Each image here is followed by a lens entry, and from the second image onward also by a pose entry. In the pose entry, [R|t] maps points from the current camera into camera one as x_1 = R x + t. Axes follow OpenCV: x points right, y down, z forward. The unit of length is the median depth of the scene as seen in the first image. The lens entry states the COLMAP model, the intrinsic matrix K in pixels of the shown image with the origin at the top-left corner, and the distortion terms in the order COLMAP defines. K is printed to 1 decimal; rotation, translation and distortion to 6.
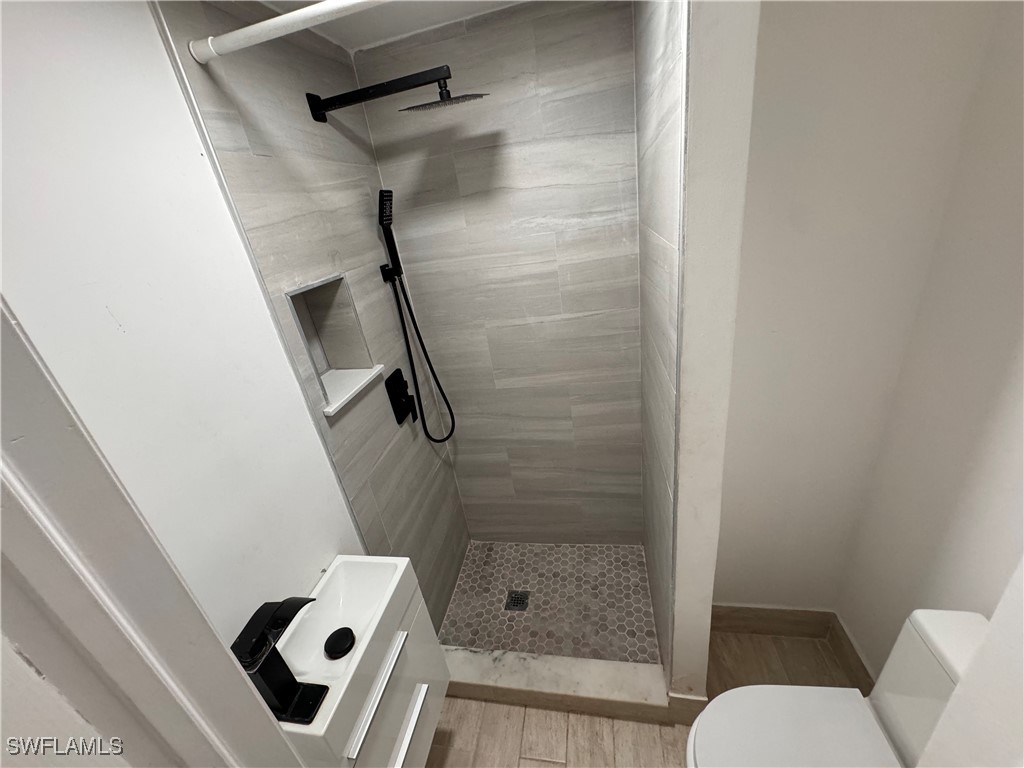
lens RADIAL K [[411.5, 0, 511.8], [0, 411.5, 380.0], [0, 0, 1]] dist [0.001132, 0.000436]
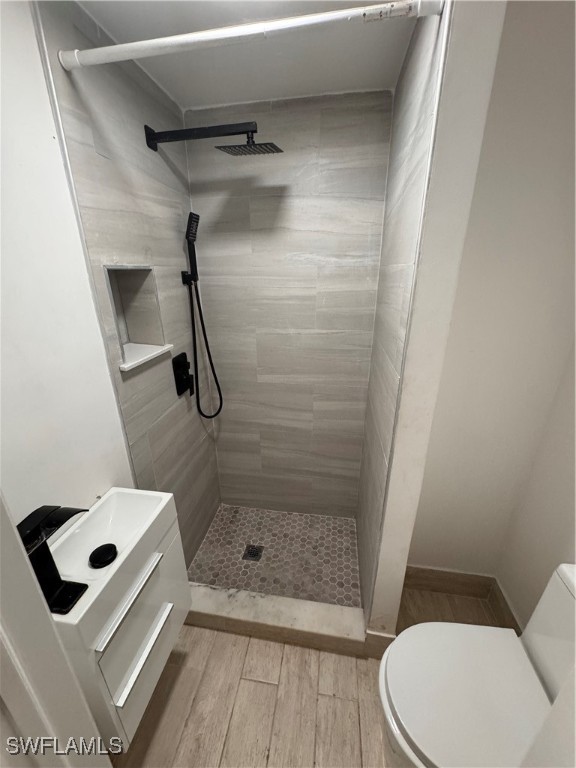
lens RADIAL K [[308.6, 0, 288.0], [0, 308.6, 384.0], [0, 0, 1]] dist [0.001132, 0.000436]
pose [[0.989981, 0.124458, 0.066696, -0.009998], [-0.119731, 0.990283, -0.070733, 0.103539], [-0.074851, 0.062038, 0.995263, 0.034047]]
